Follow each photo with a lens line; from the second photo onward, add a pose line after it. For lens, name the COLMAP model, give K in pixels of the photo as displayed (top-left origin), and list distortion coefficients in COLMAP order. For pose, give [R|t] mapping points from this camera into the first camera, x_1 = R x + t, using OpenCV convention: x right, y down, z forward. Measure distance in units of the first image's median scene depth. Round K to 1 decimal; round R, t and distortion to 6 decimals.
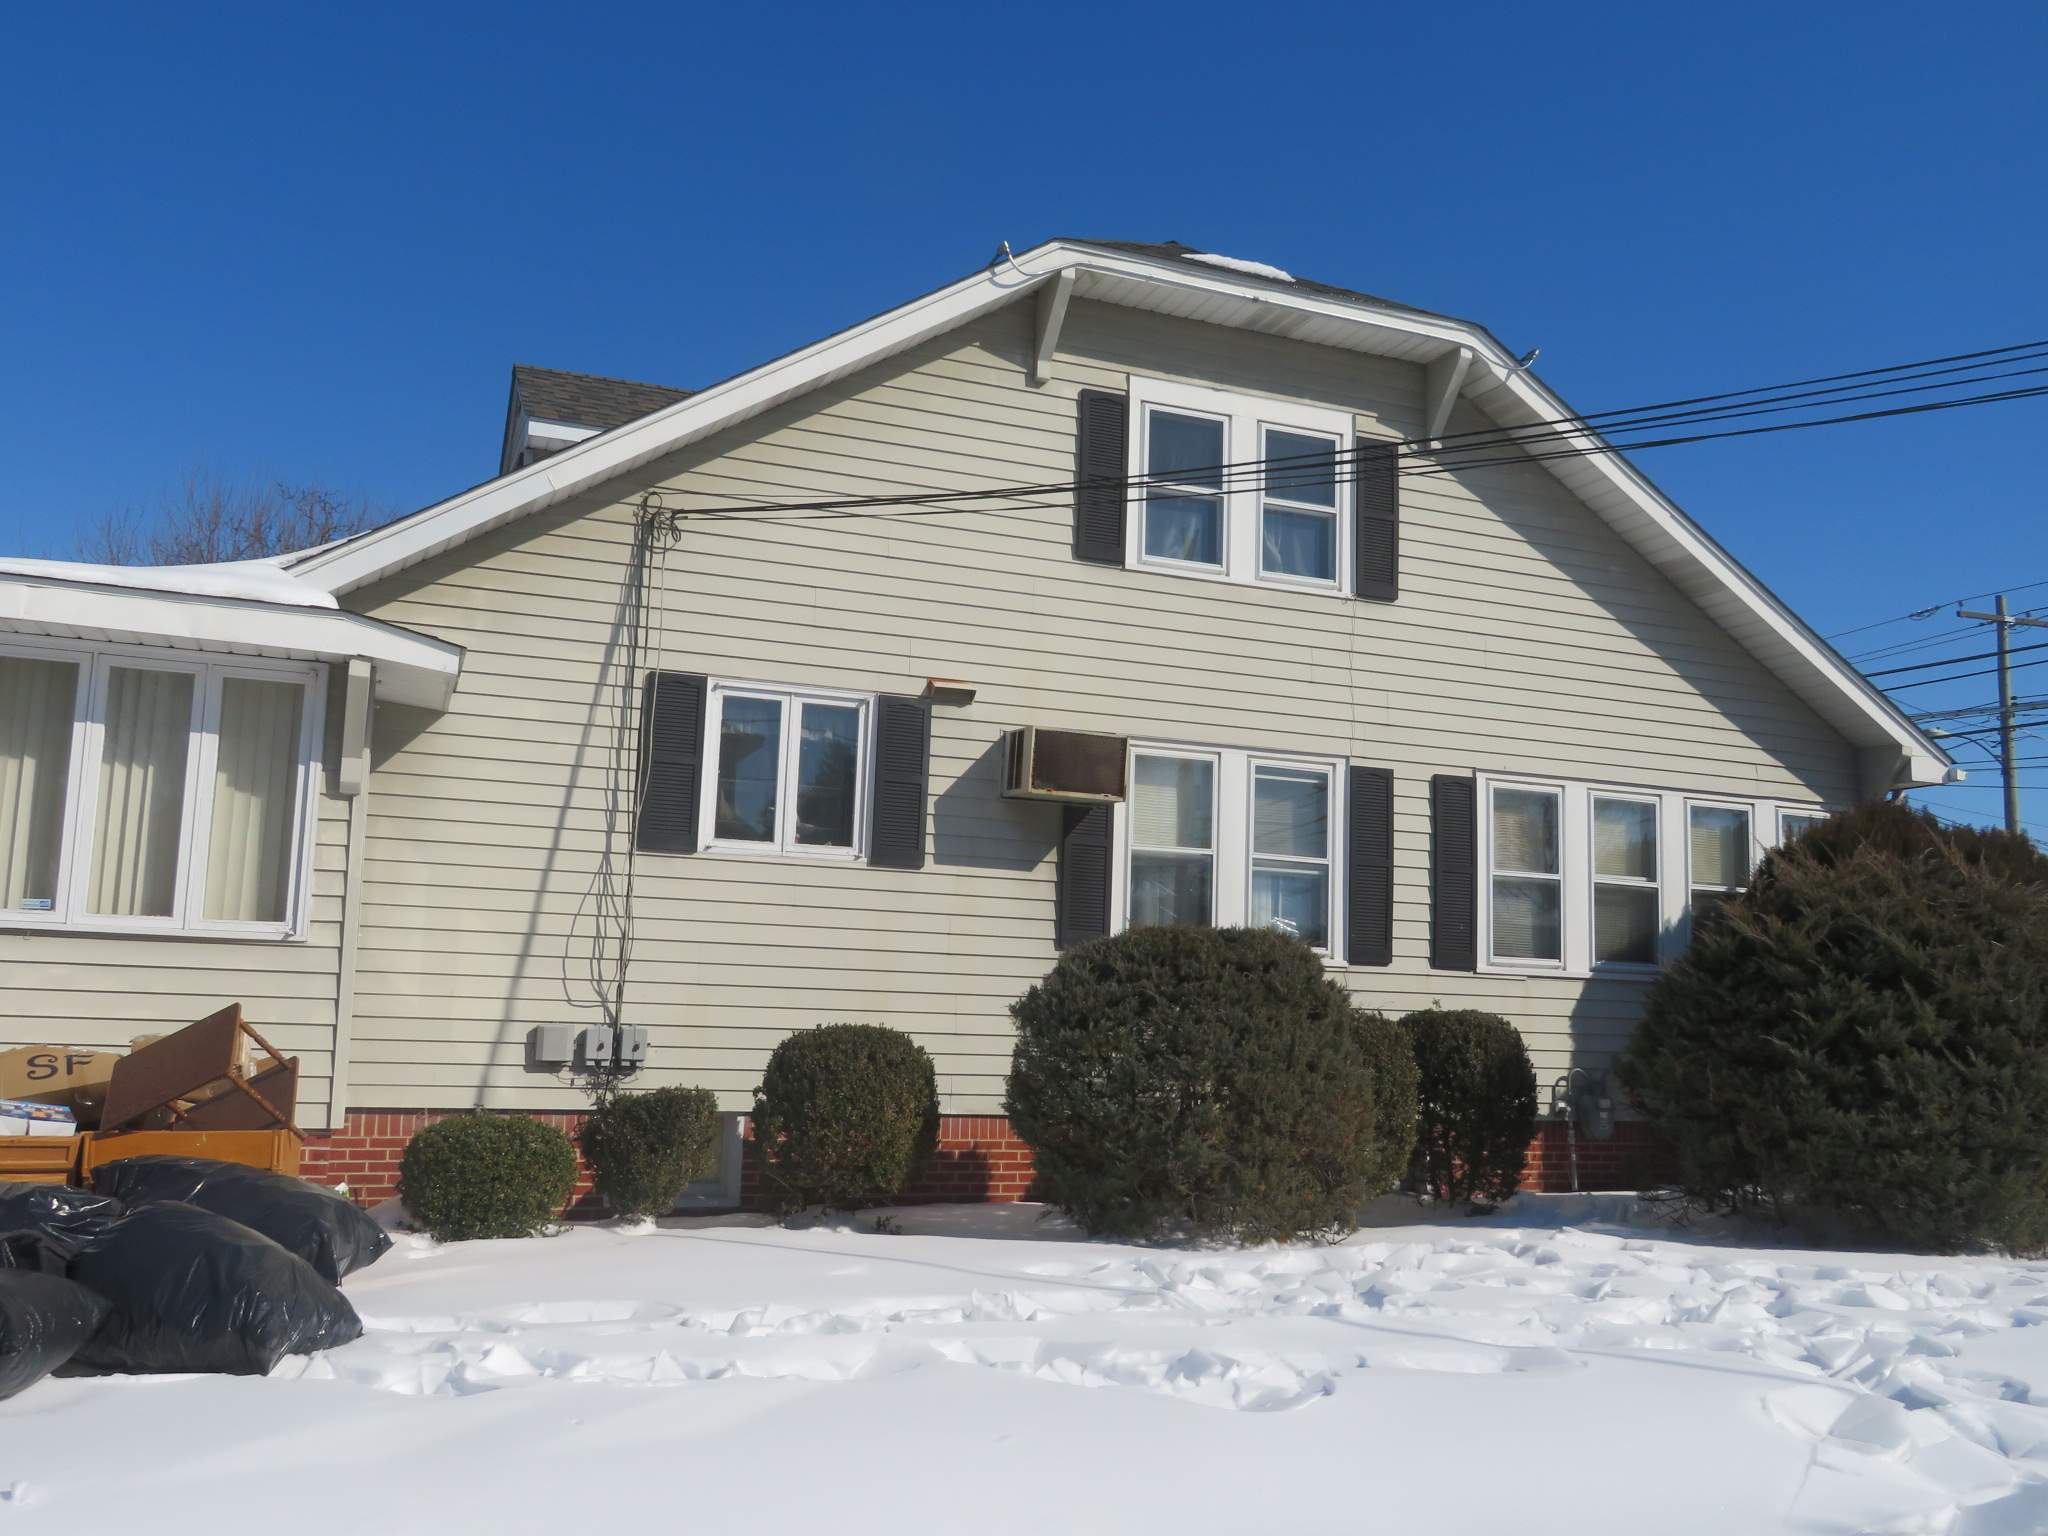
lens RADIAL K [[1743.5, 0, 1032.7], [0, 1743.5, 755.8], [0, 0, 1]] dist [0.004540, -0.004312]
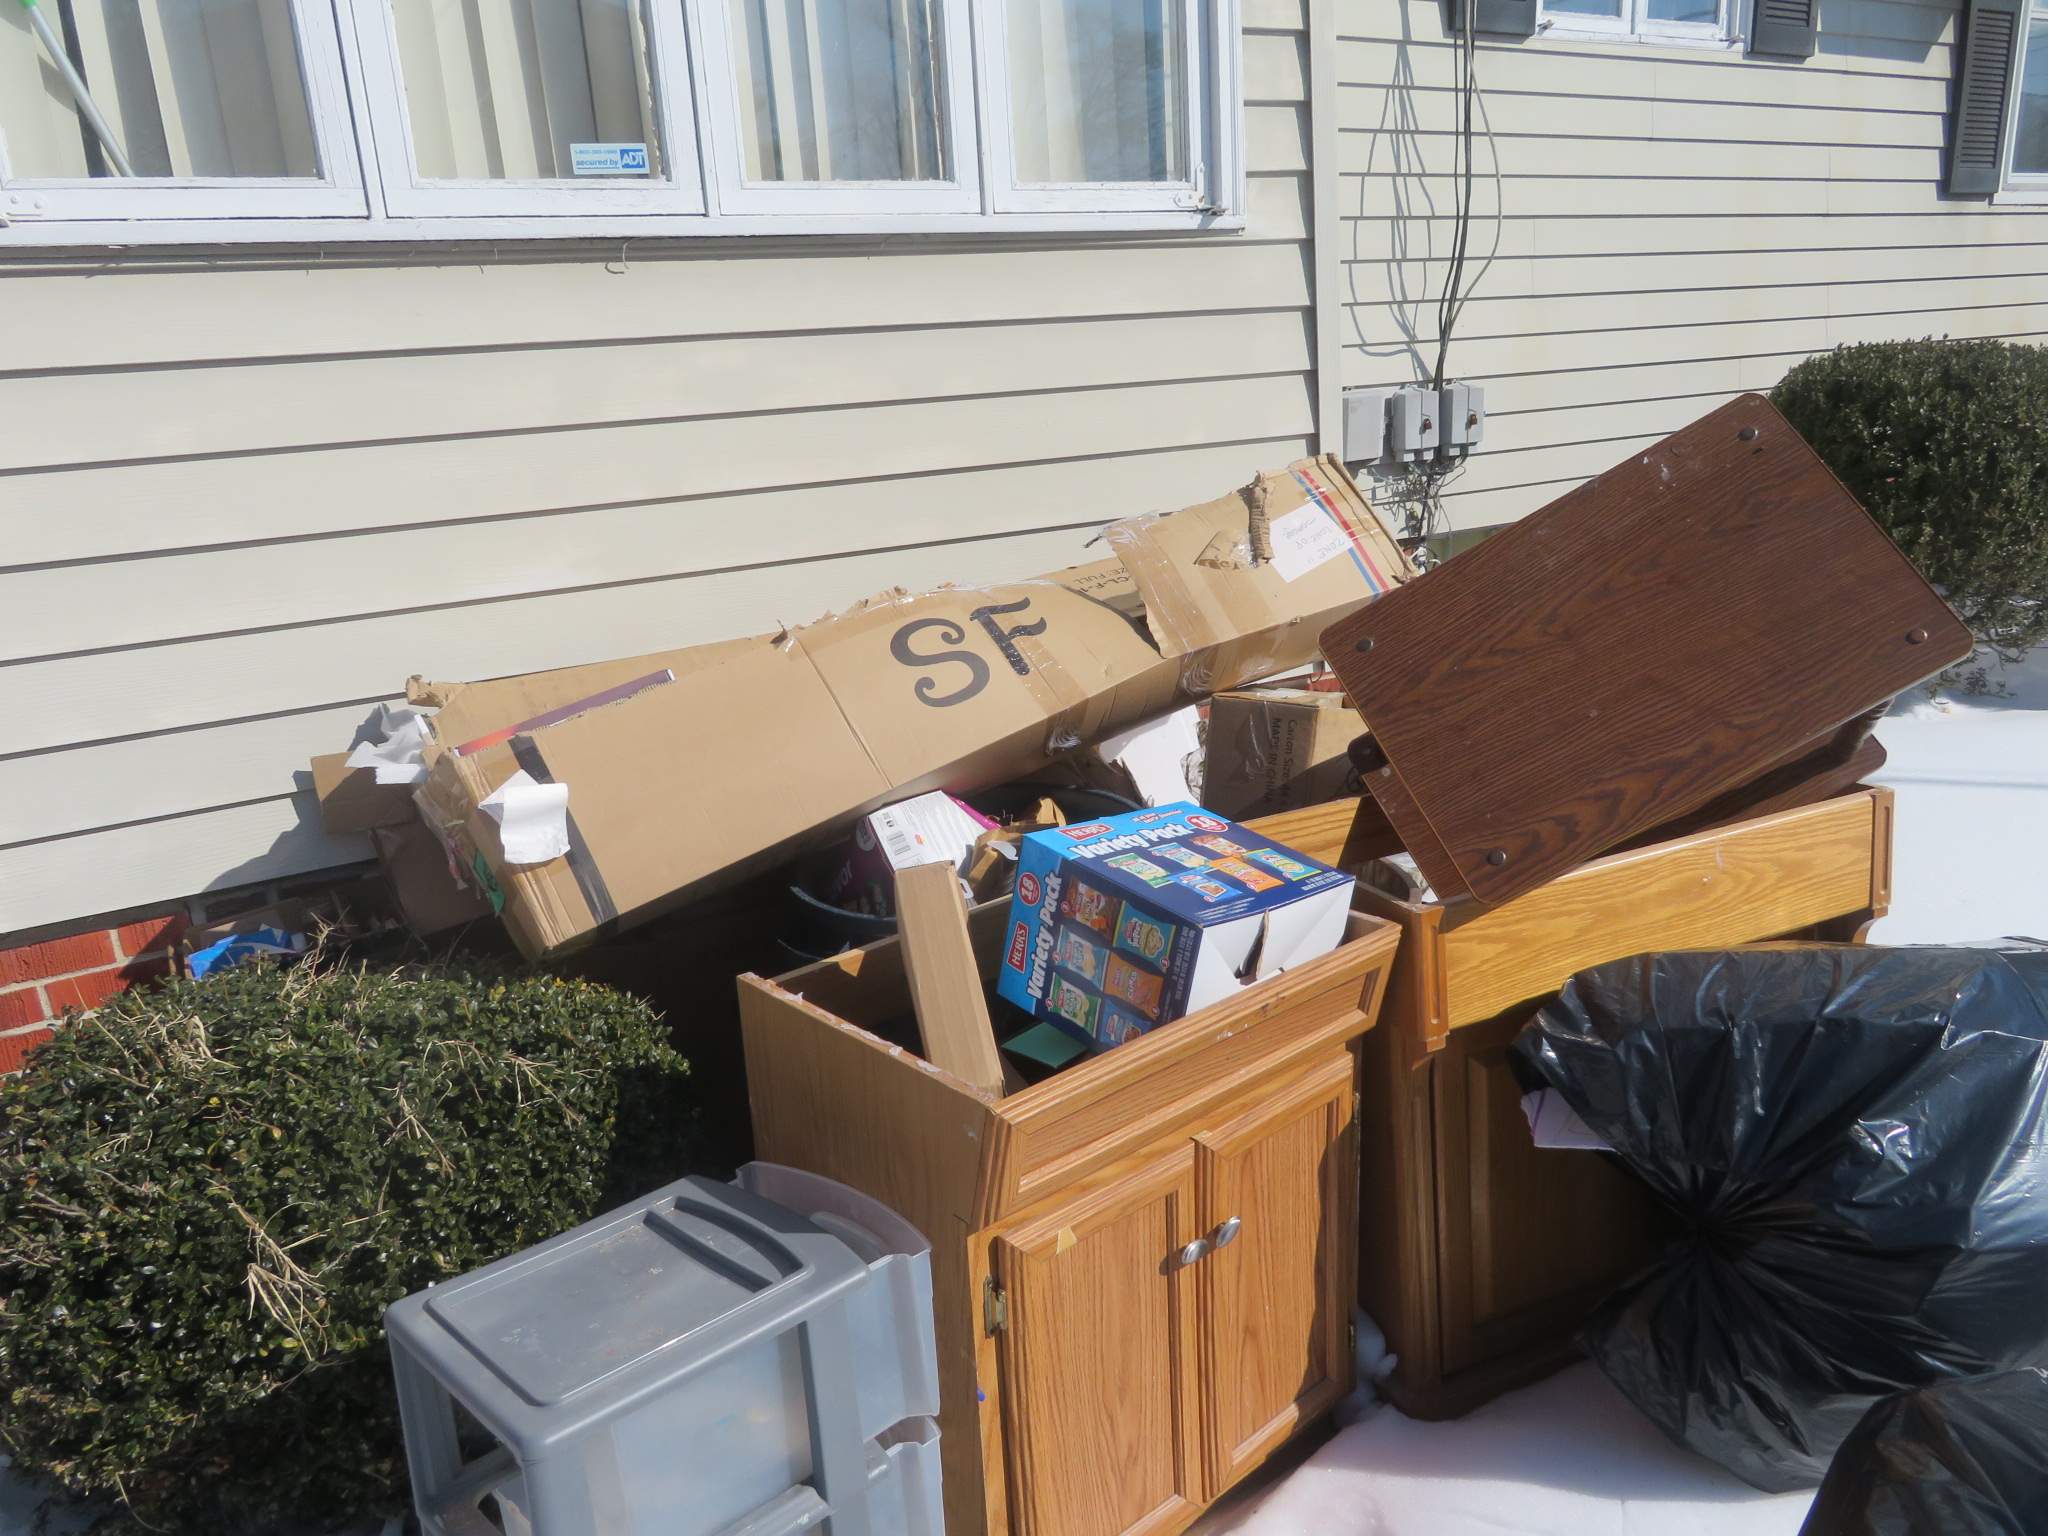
lens RADIAL K [[1471.7, 0, 1024.0], [0, 1471.7, 768.0], [0, 0, 1]] dist [0.005048, -0.001400]
pose [[0.983183, -0.125376, 0.132786, -0.443390], [0.059506, 0.907360, 0.416122, 0.063090], [-0.172656, -0.401222, 0.899561, 0.553974]]
